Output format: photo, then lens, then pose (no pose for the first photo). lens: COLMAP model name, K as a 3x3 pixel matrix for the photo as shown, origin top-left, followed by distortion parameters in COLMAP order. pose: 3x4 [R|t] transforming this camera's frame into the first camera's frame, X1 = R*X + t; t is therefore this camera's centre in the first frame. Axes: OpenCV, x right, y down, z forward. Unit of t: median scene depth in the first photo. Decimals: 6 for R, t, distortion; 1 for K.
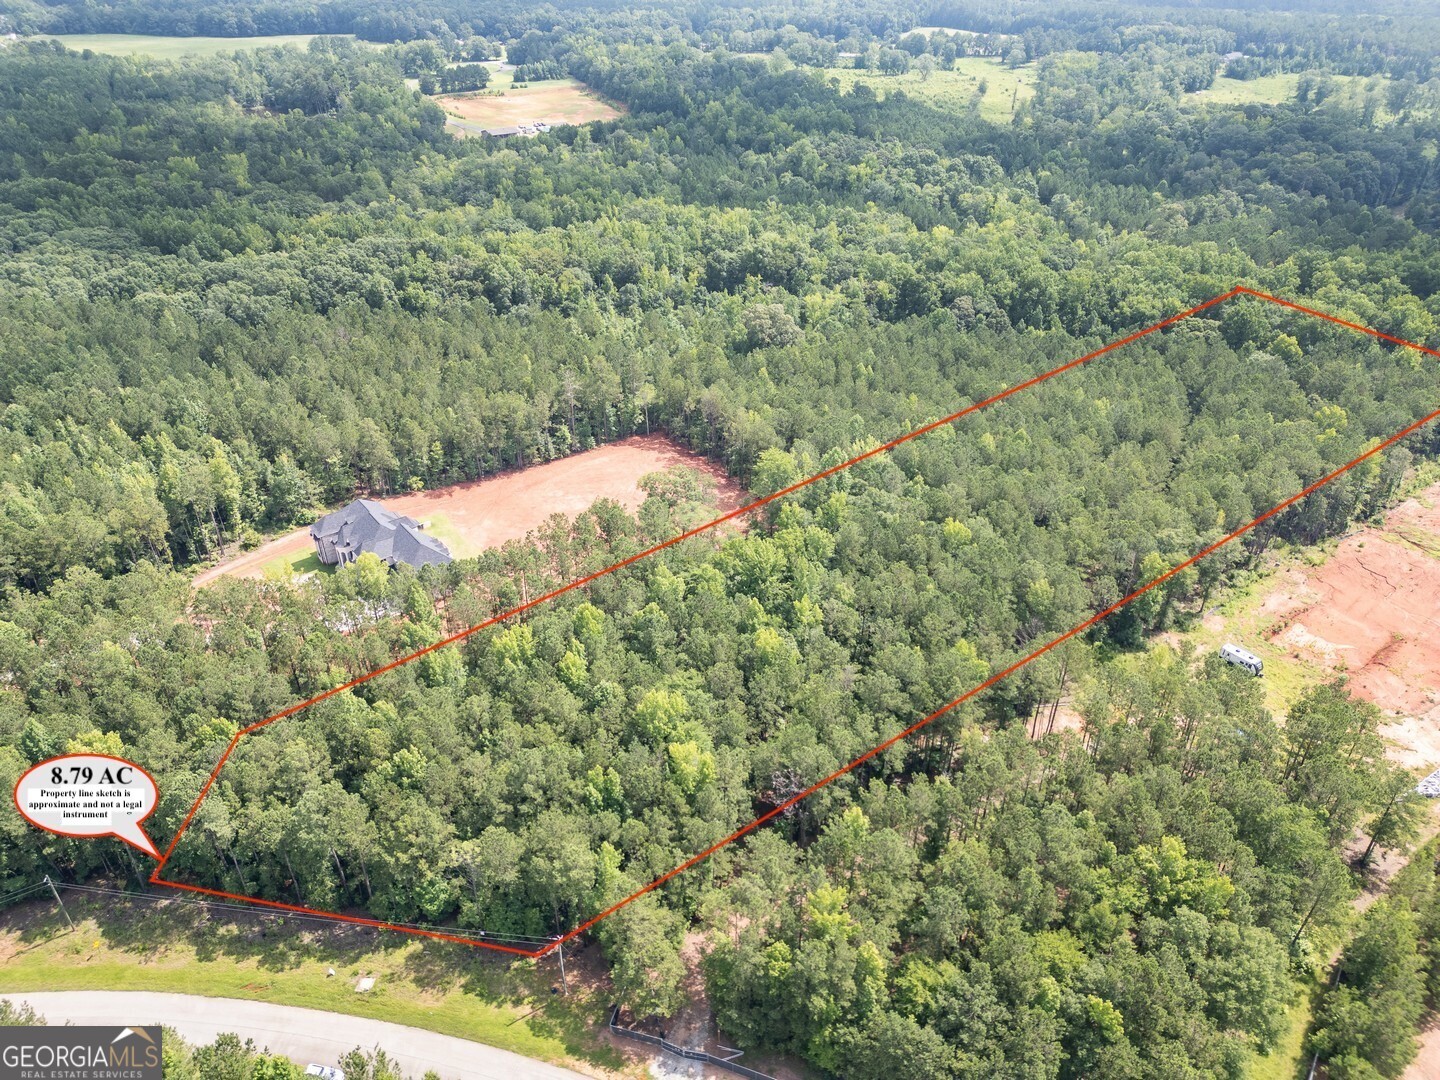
lens RADIAL K [[1014.0, 0, 726.1], [0, 1014.0, 540.5], [0, 0, 1]] dist [0.054863, -0.049719]
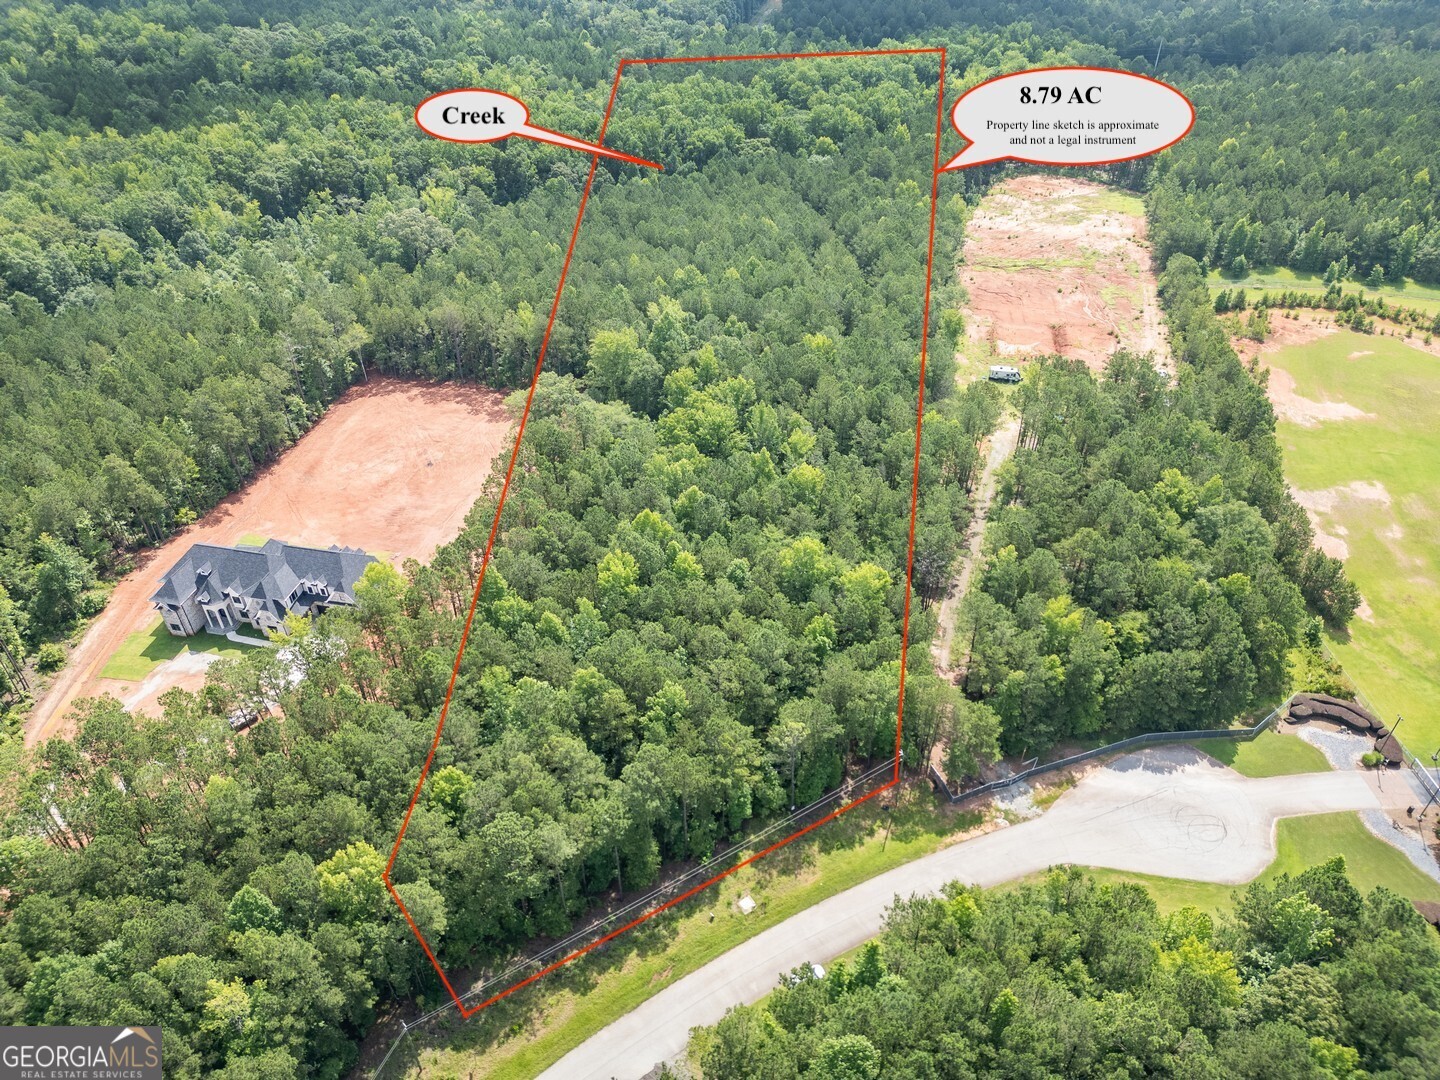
lens RADIAL K [[1014.0, 0, 728.6], [0, 1014.0, 537.0], [0, 0, 1]] dist [0.054863, -0.049719]
pose [[0.763486, -0.393968, 0.511741, -0.696432], [0.342259, 0.918785, 0.196705, -0.092923], [-0.547675, 0.024966, 0.836318, 0.161665]]
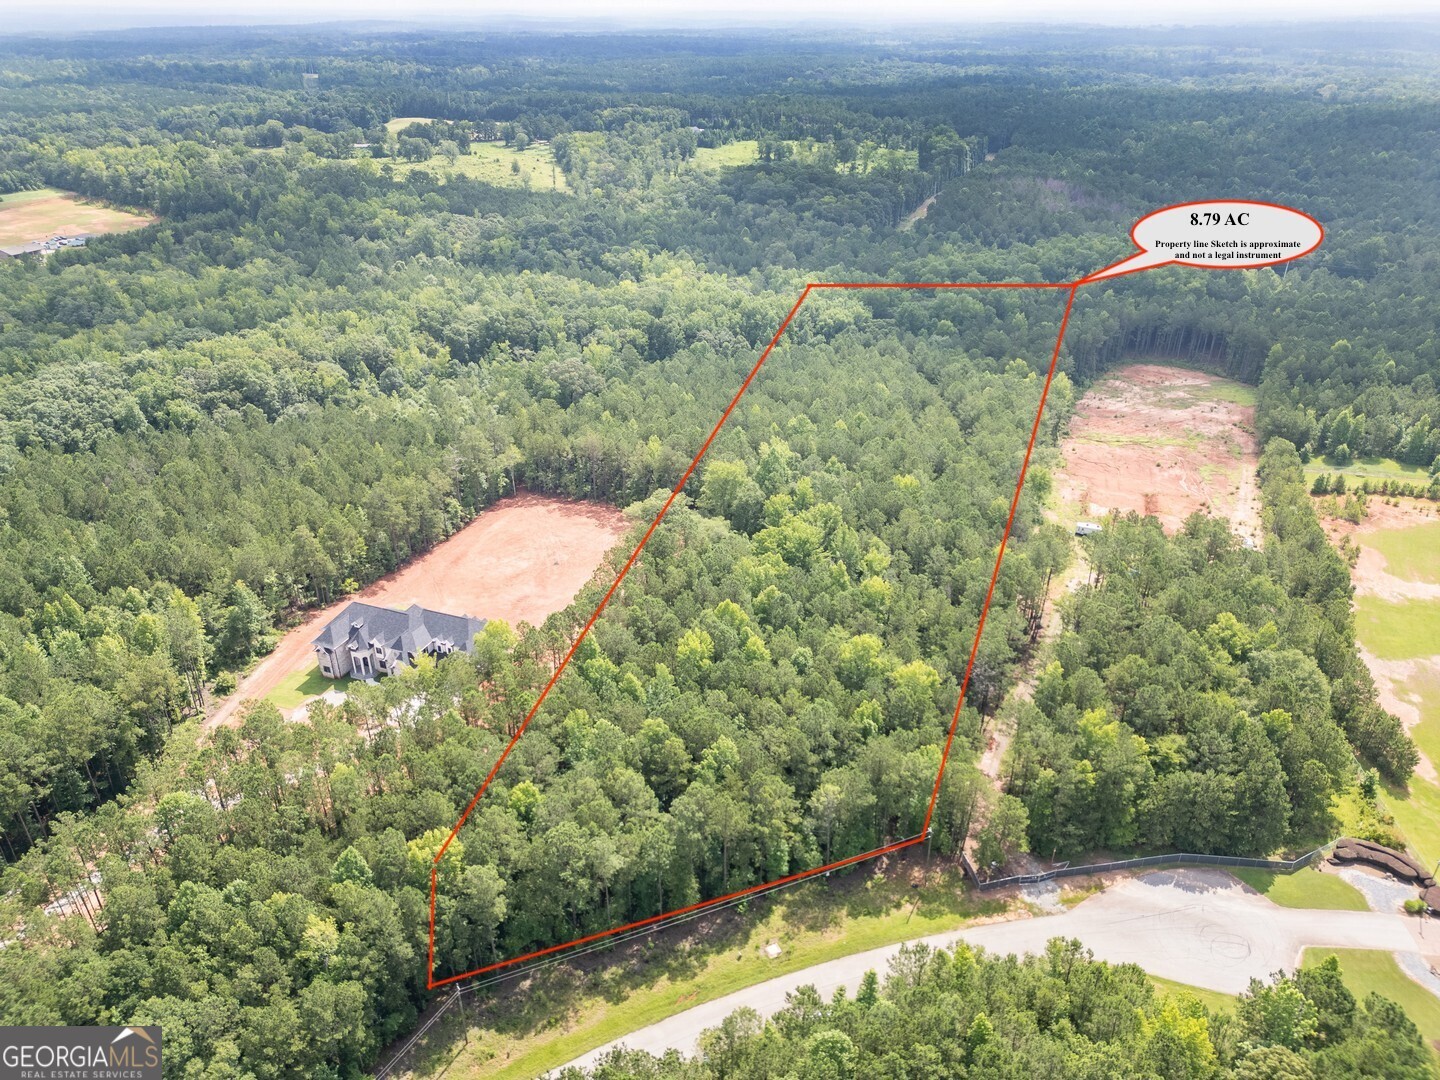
lens RADIAL K [[1014.0, 0, 727.5], [0, 1014.0, 533.5], [0, 0, 1]] dist [0.054863, -0.049719]
pose [[0.856893, -0.234585, 0.459026, -0.748379], [0.269792, 0.962849, -0.011575, 0.005238], [-0.439257, 0.133760, 0.888348, -0.001168]]
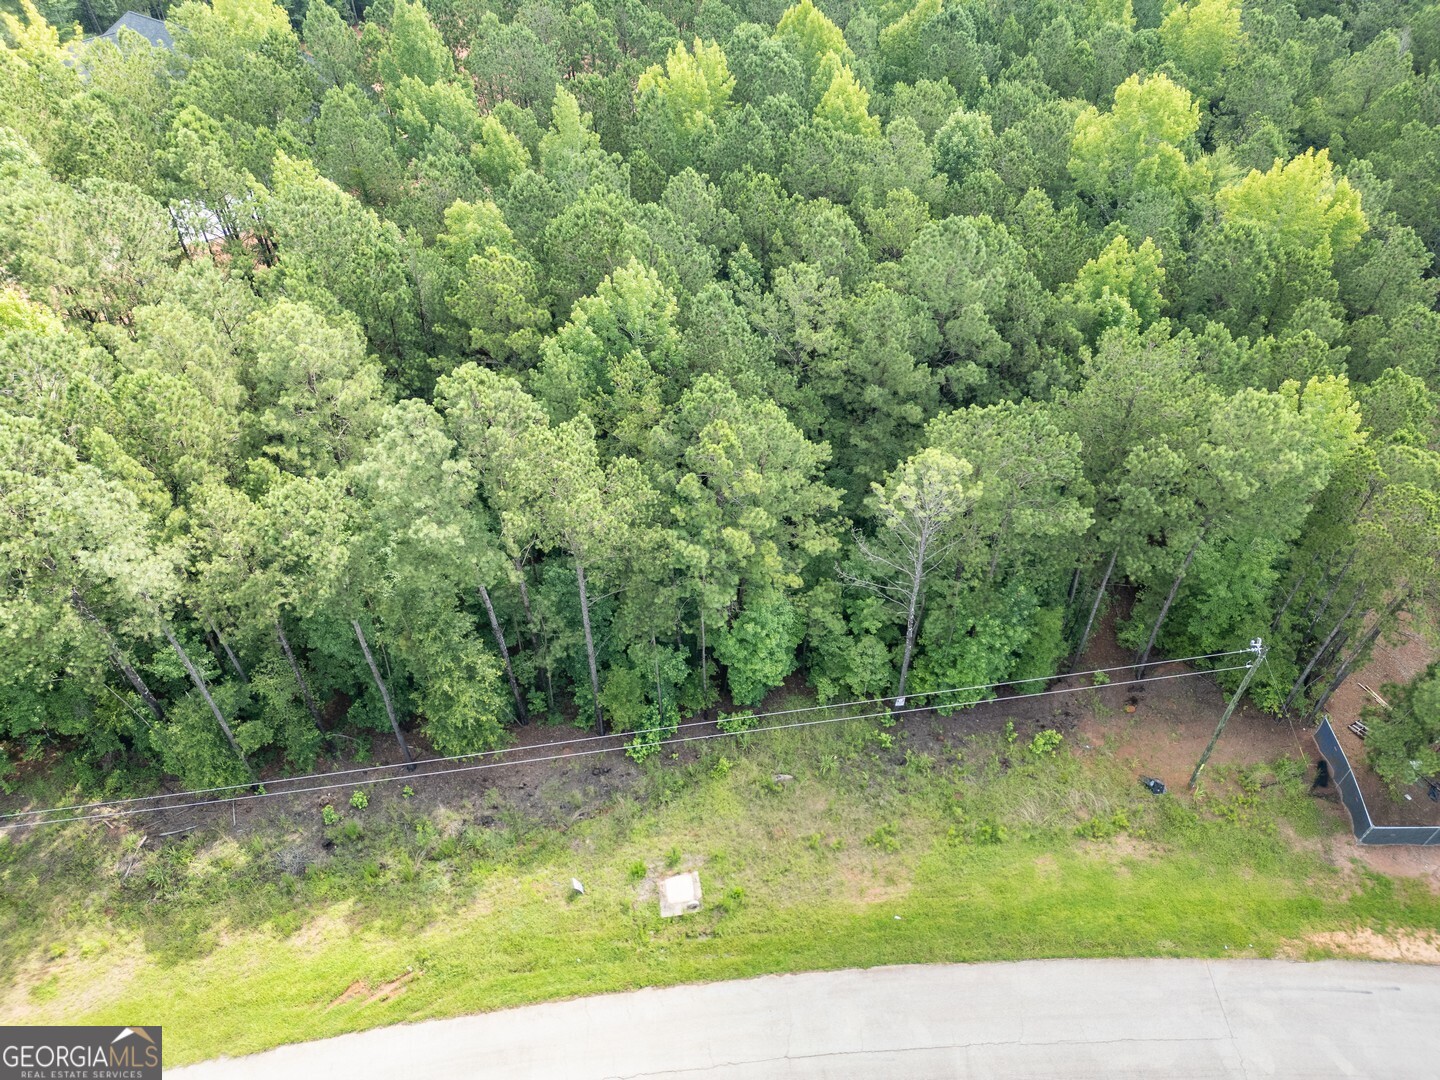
lens RADIAL K [[1014.0, 0, 718.4], [0, 1014.0, 547.0], [0, 0, 1]] dist [0.054863, -0.049719]
pose [[0.958341, -0.203109, 0.200820, -0.367117], [0.156236, 0.961346, 0.226725, 0.220625], [-0.239107, -0.185904, 0.953031, 0.638196]]
